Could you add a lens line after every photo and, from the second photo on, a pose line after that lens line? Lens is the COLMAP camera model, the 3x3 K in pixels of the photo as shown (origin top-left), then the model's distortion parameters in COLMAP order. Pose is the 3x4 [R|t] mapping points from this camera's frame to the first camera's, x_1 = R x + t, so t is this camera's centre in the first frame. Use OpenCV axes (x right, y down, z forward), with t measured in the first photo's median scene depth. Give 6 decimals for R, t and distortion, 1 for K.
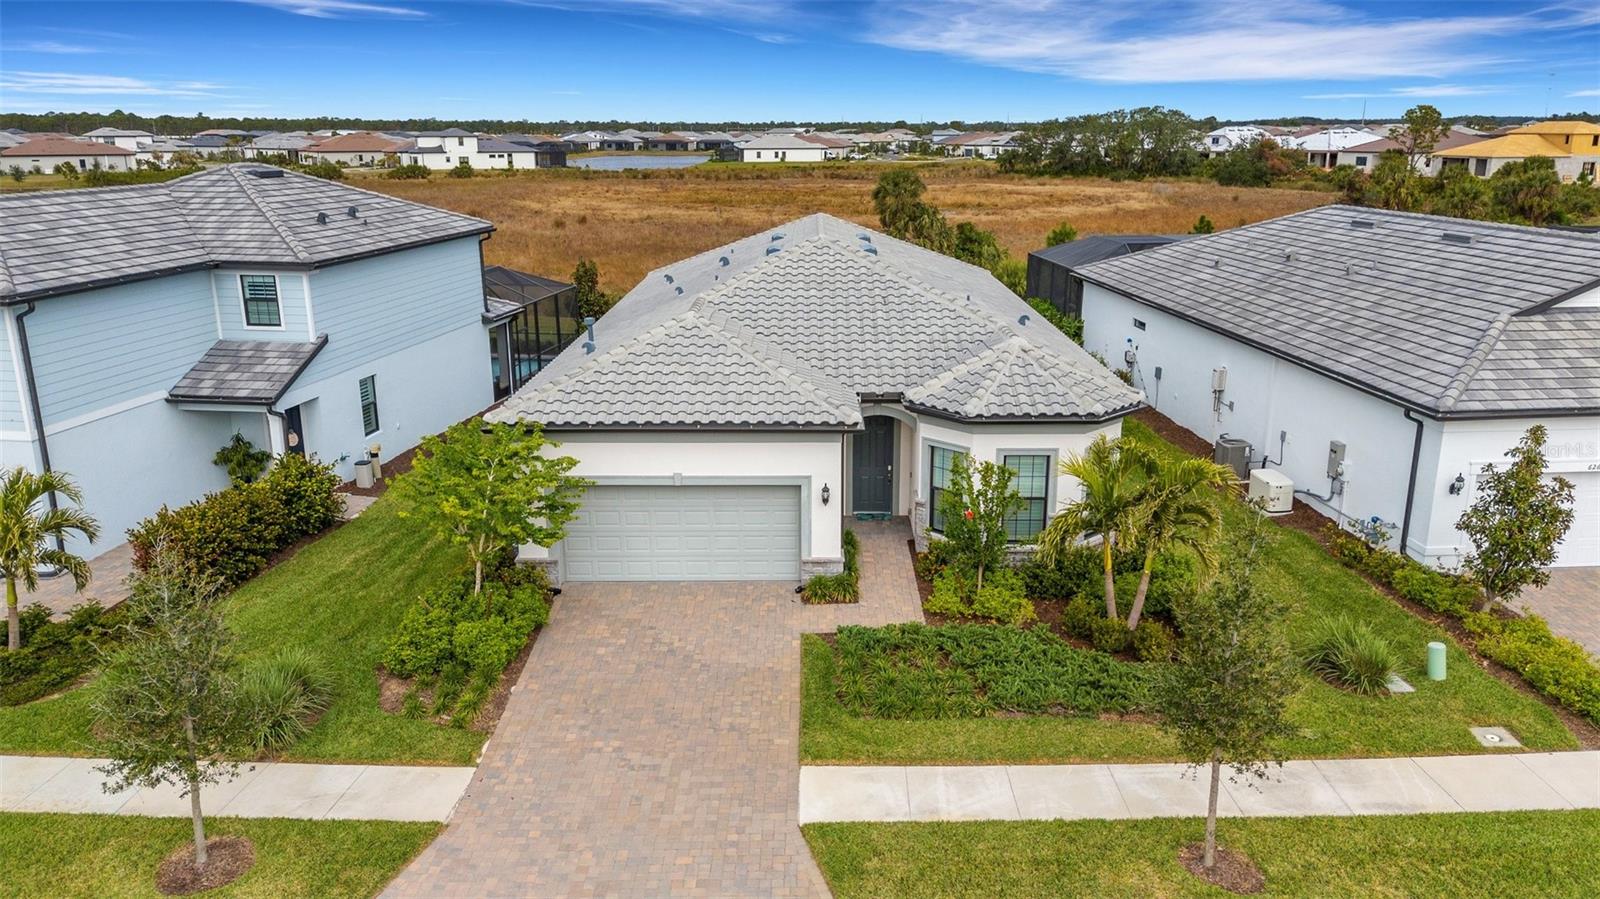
lens RADIAL K [[1175.3, 0, 800.0], [0, 1175.3, 449.5], [0, 0, 1]] dist [0.057638, -0.043371]
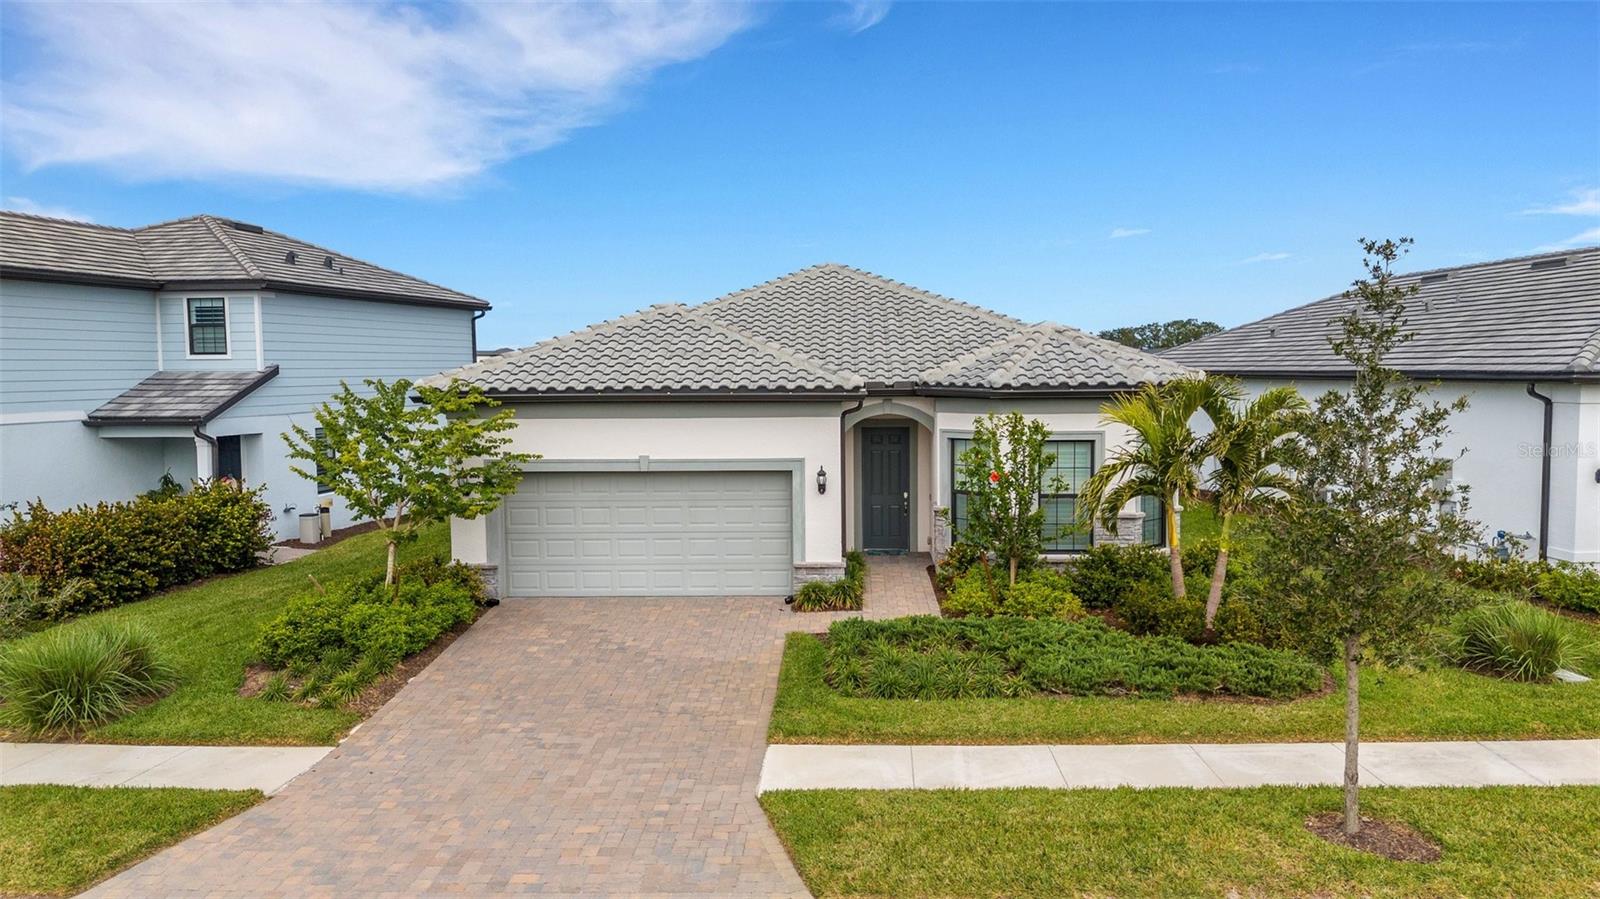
lens RADIAL K [[1175.3, 0, 800.0], [0, 1175.3, 449.5], [0, 0, 1]] dist [0.057638, -0.043371]
pose [[0.999355, -0.002566, -0.035813, 0.038422], [-0.004517, 0.980538, -0.196280, 0.189874], [0.035620, 0.196315, 0.979894, 0.197742]]
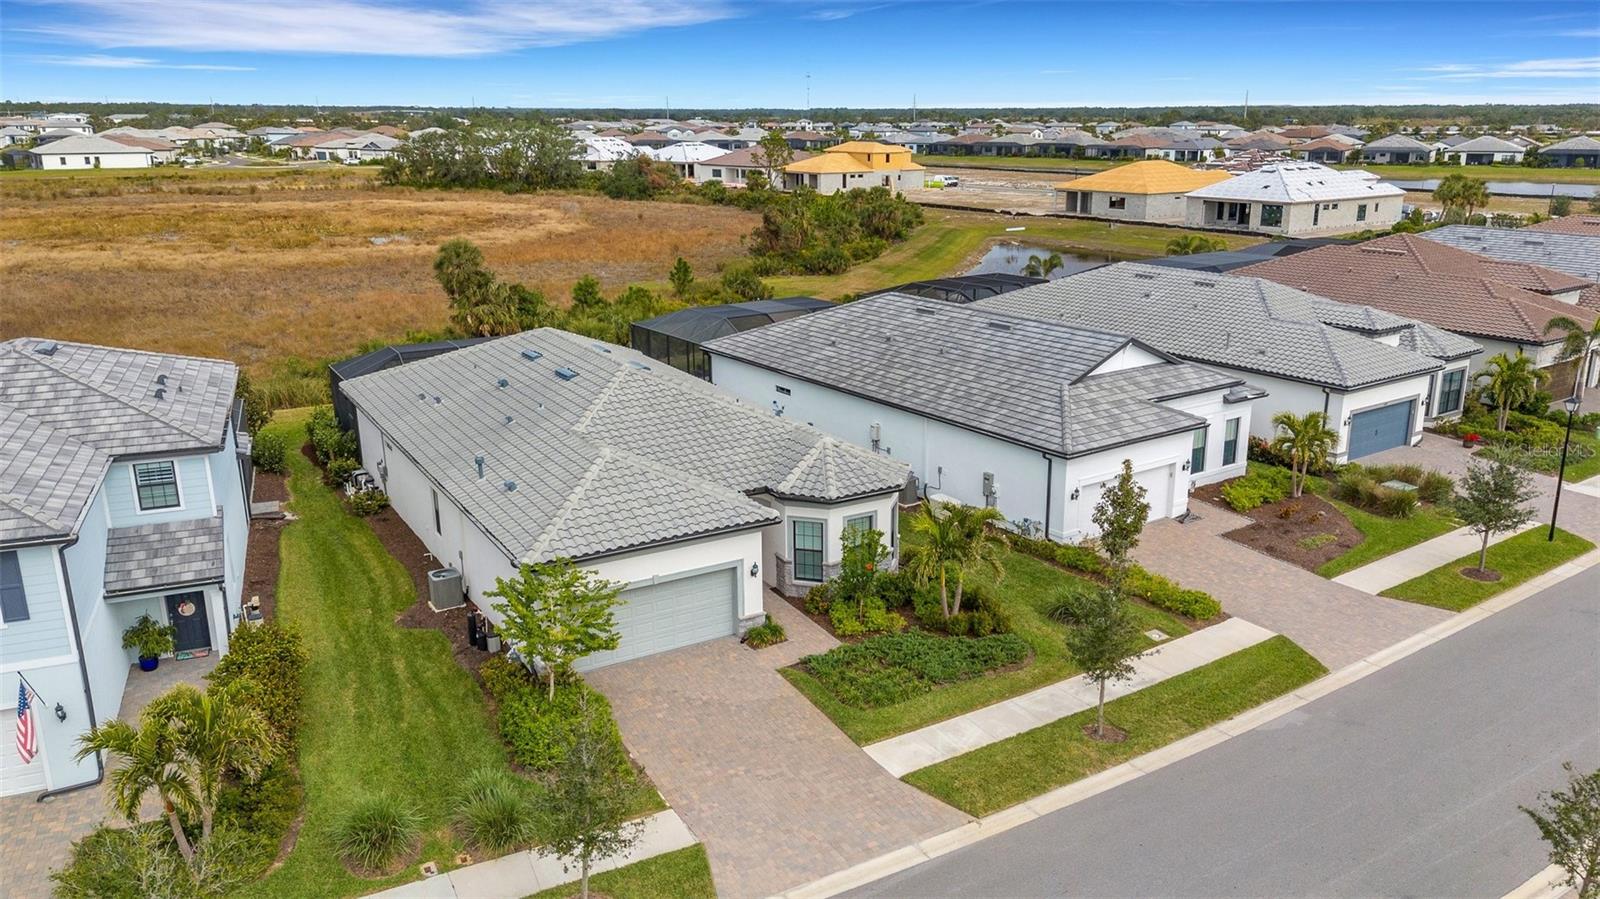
lens RADIAL K [[1199.4, 0, 800.0], [0, 1199.4, 449.5], [0, 0, 1]] dist [0.063510, -0.002427]
pose [[0.853174, -0.137903, 0.503068, -0.678594], [0.132860, 0.990063, 0.046078, -0.175539], [-0.504423, 0.027525, 0.863018, -0.301076]]
